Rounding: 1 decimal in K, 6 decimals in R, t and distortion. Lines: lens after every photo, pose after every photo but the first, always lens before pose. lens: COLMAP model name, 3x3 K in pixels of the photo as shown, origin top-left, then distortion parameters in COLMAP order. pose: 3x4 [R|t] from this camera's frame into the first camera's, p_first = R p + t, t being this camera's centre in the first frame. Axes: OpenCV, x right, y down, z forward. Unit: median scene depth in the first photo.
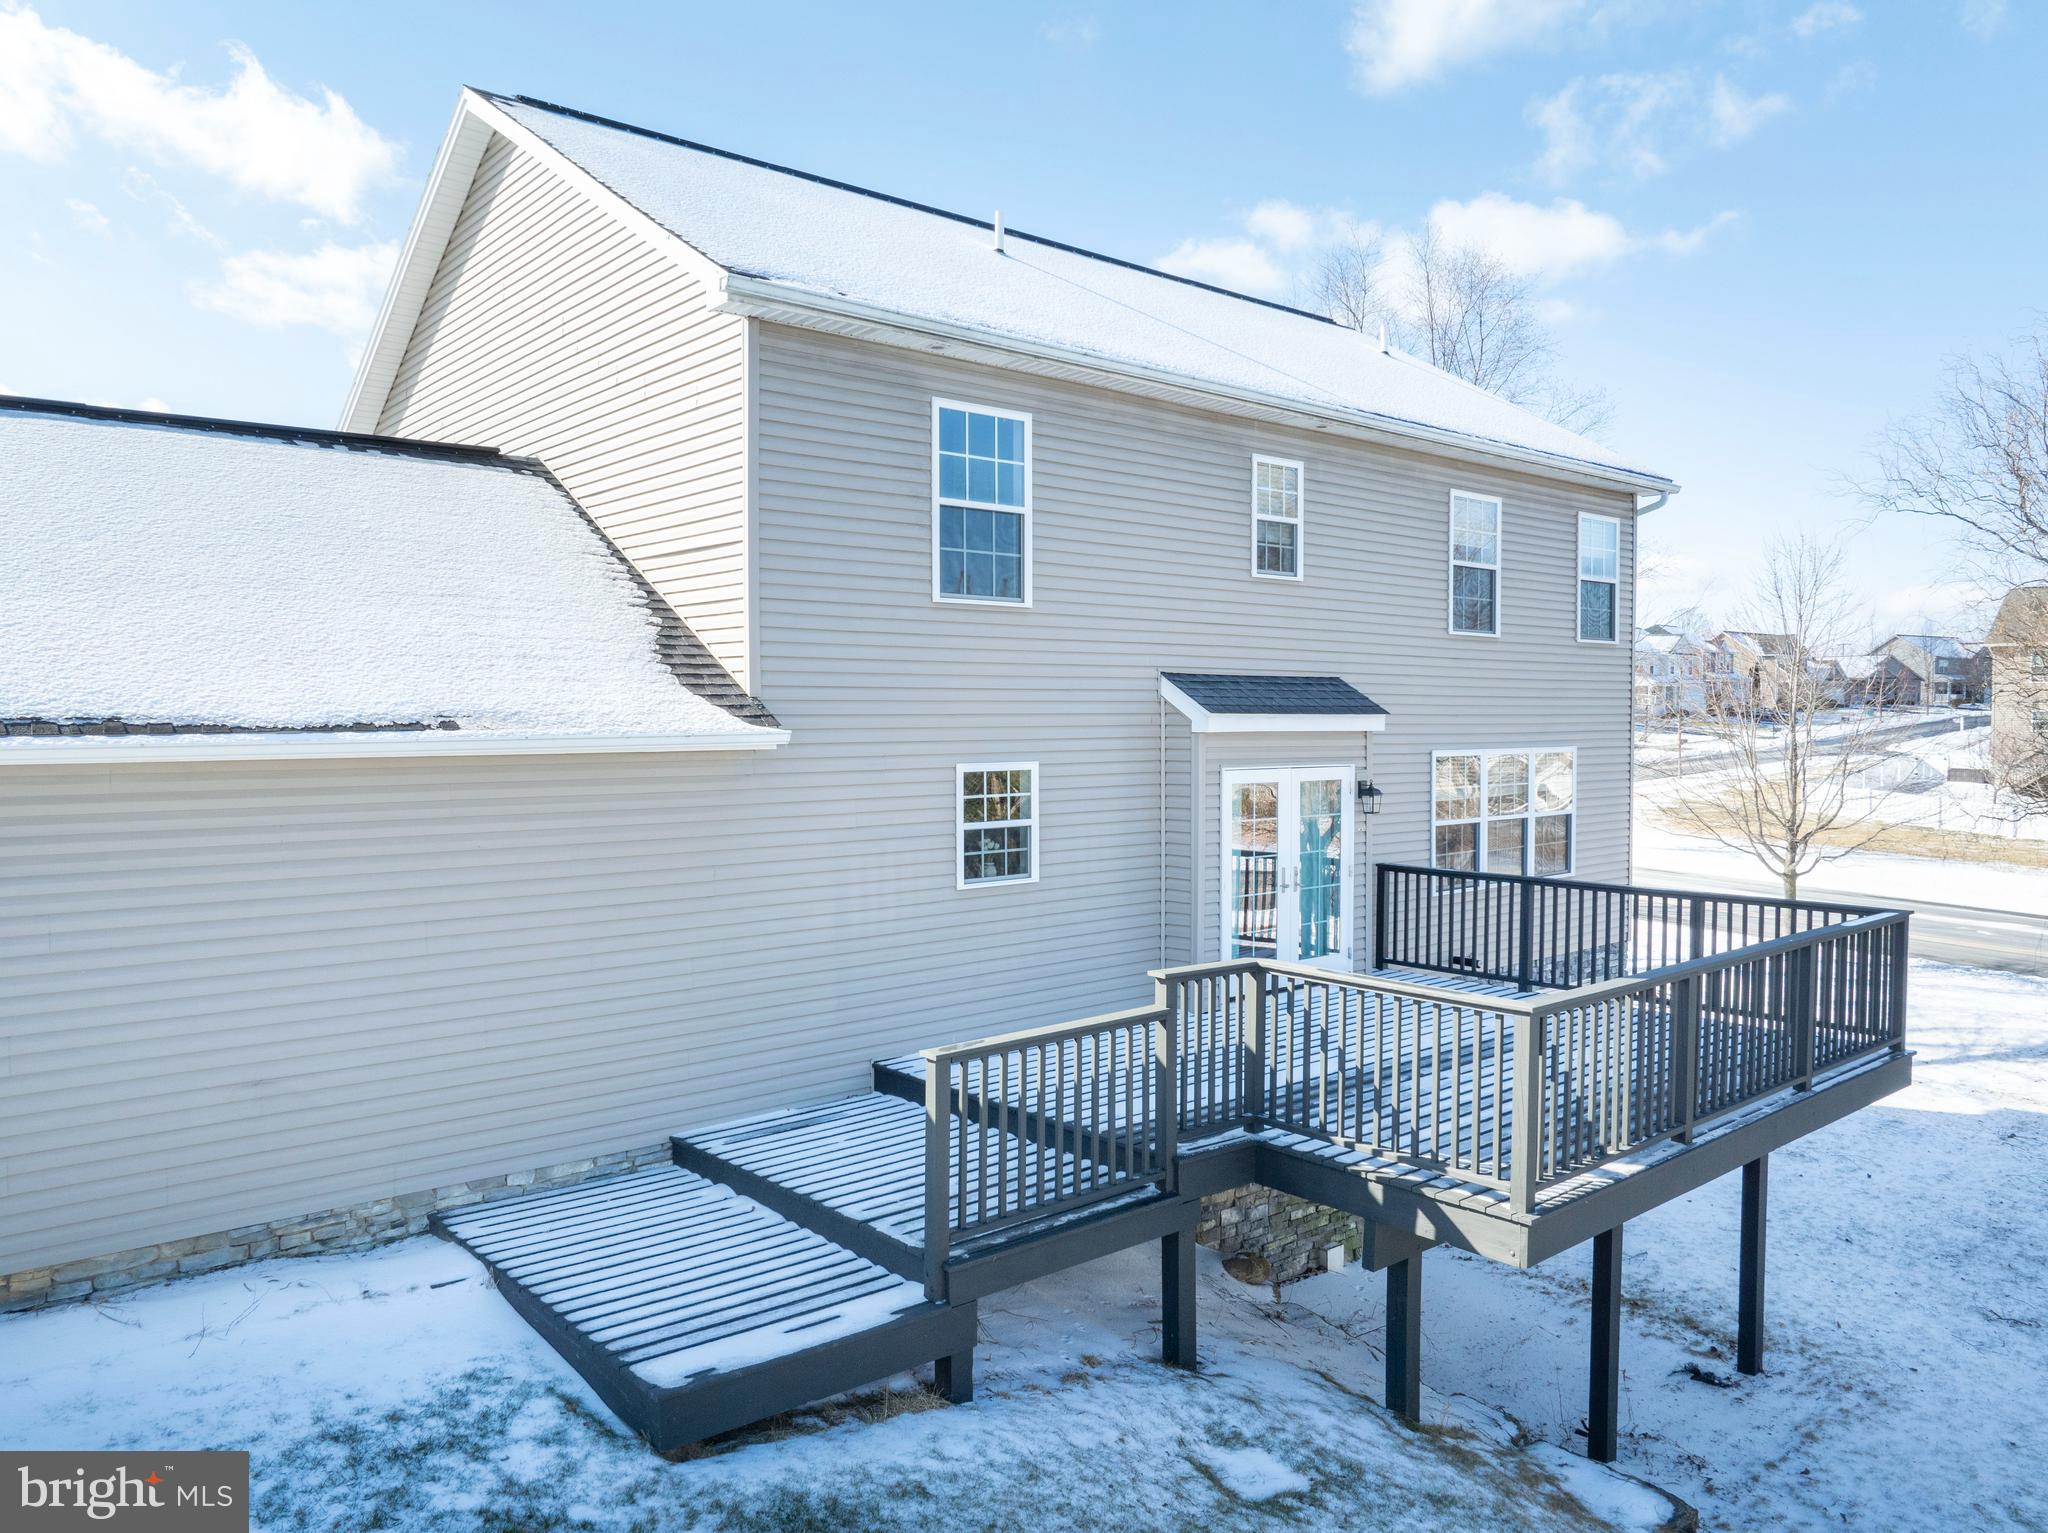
lens RADIAL K [[1451.0, 0, 1018.2], [0, 1451.0, 765.1], [0, 0, 1]] dist [-0.041059, 0.011617]
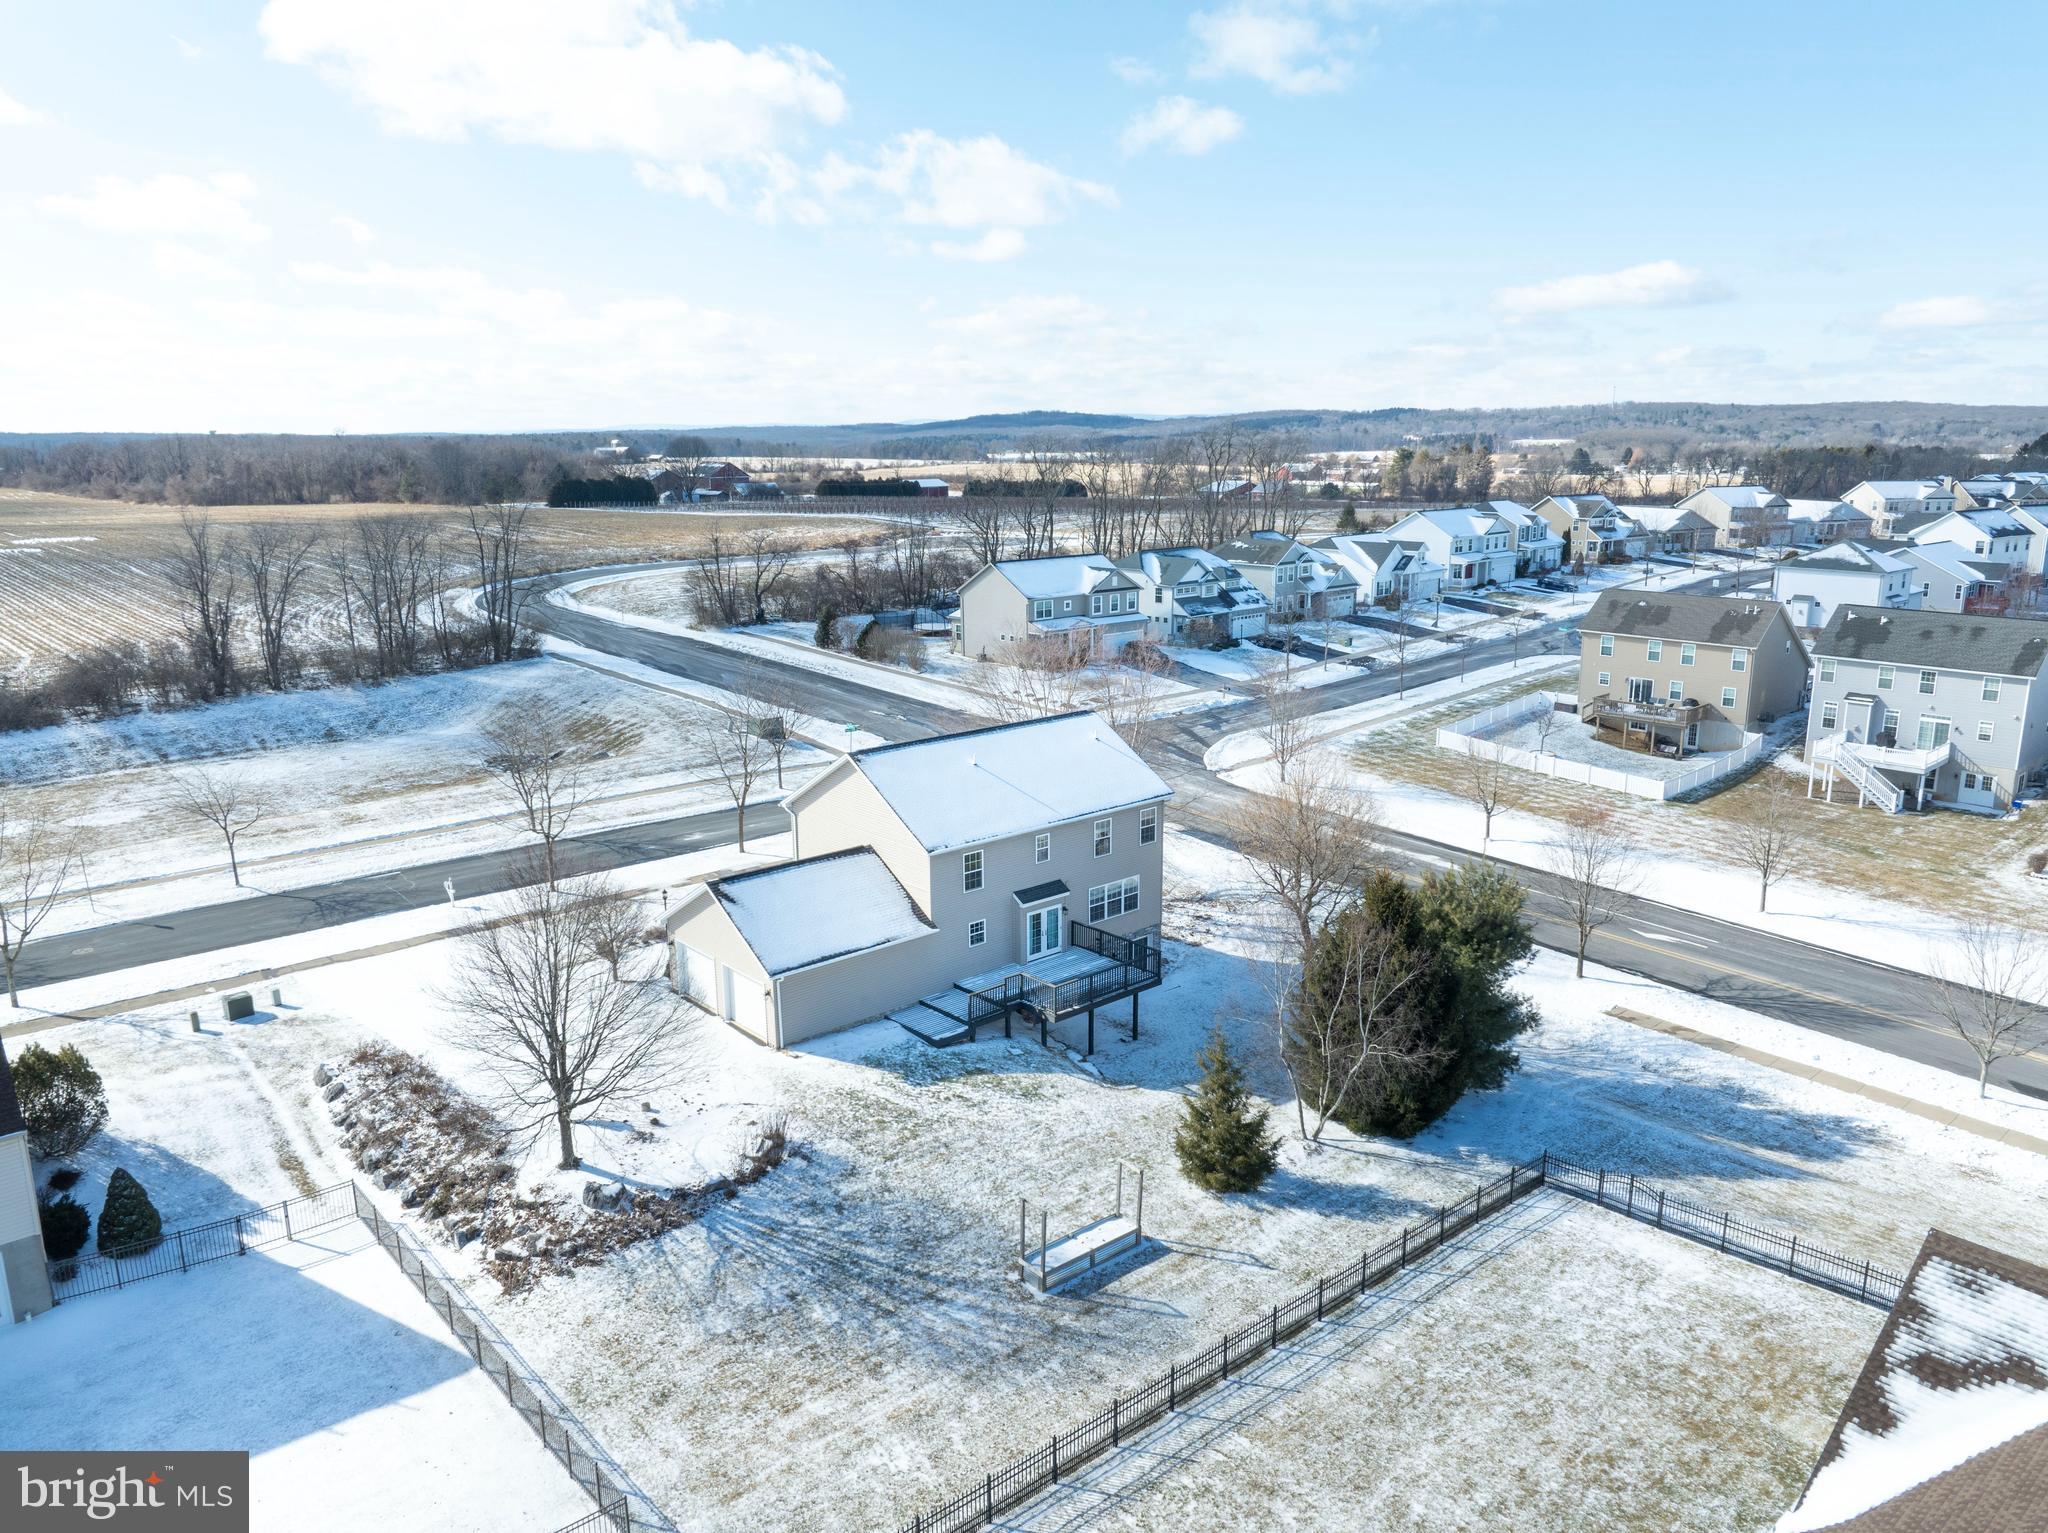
lens RADIAL K [[1451.0, 0, 1027.7], [0, 1451.0, 767.3], [0, 0, 1]] dist [-0.041059, 0.011617]
pose [[0.999631, -0.009242, 0.025531, 0.042356], [0.004228, 0.981799, 0.189876, -1.710024], [-0.026822, -0.189698, 0.981476, -4.396133]]
